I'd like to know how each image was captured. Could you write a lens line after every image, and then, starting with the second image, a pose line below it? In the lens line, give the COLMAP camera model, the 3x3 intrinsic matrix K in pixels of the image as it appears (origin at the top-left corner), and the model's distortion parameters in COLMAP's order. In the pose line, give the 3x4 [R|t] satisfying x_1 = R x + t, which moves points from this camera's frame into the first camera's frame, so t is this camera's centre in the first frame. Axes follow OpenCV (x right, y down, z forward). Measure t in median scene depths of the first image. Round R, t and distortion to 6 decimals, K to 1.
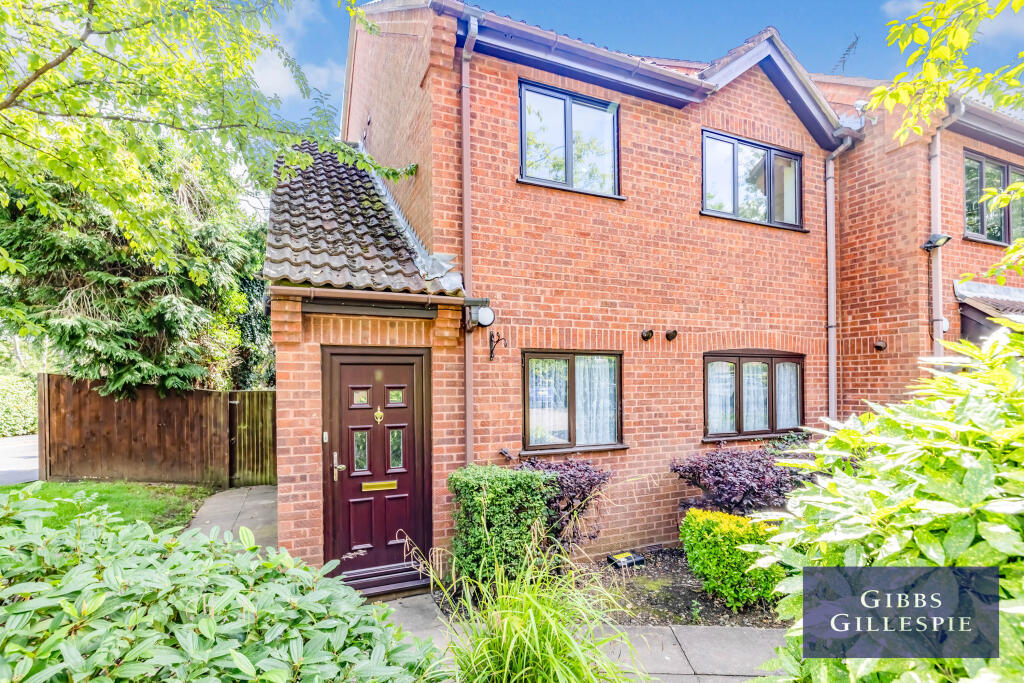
lens RADIAL K [[451.6, 0, 510.0], [0, 451.6, 353.4], [0, 0, 1]] dist [0.009190, 0.000128]
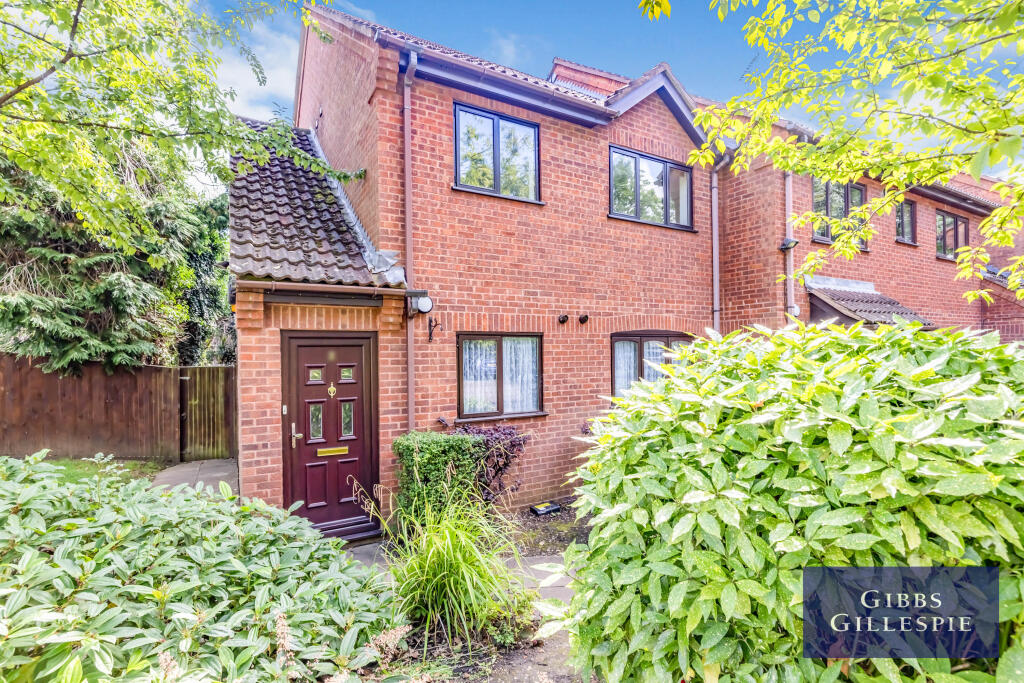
lens RADIAL K [[435.2, 0, 490.7], [0, 435.2, 326.0], [0, 0, 1]] dist [0.000988, 0.000071]
pose [[0.997475, -0.003851, 0.070909, 0.032730], [0.004063, 0.999988, -0.002851, -0.020353], [-0.070897, 0.003132, 0.997479, -0.125113]]
